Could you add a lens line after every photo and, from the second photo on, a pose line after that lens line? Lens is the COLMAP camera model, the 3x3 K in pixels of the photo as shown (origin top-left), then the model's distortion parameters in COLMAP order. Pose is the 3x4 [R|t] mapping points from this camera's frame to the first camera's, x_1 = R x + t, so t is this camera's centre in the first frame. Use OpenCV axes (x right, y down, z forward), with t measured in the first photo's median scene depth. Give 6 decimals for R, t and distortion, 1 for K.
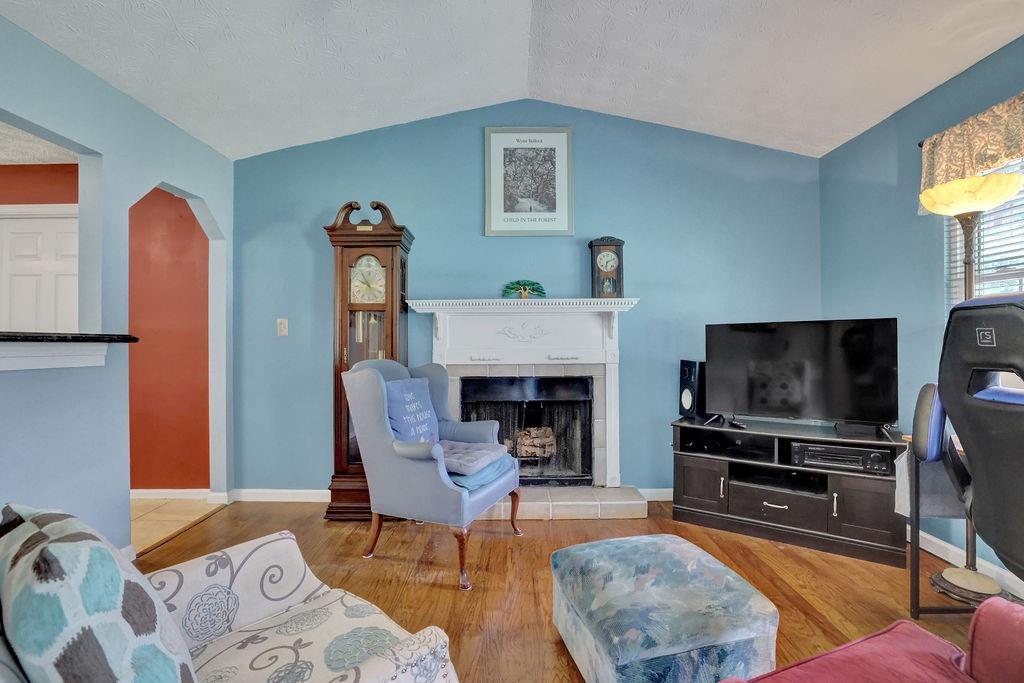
lens RADIAL K [[456.0, 0, 515.9], [0, 456.0, 342.9], [0, 0, 1]] dist [-0.014811, 0.006885]
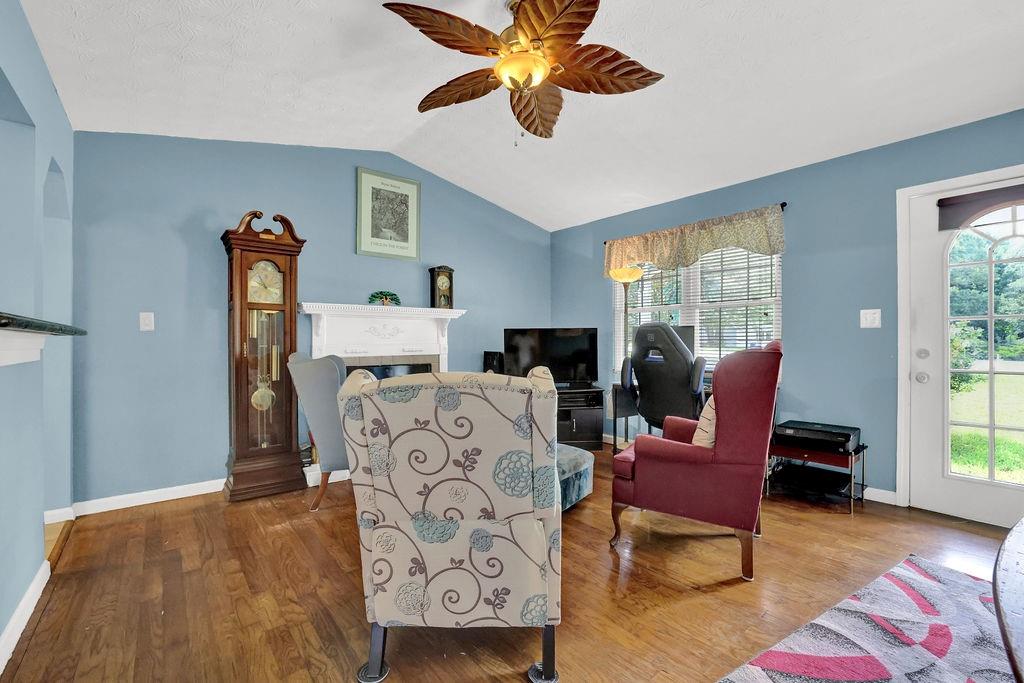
lens RADIAL K [[456.0, 0, 509.6], [0, 456.0, 340.3], [0, 0, 1]] dist [-0.014811, 0.006885]
pose [[0.772867, 0.005443, 0.634544, -0.541683], [-0.000339, 0.999967, -0.008165, 0.012338], [-0.634567, 0.006095, 0.772843, -0.230650]]
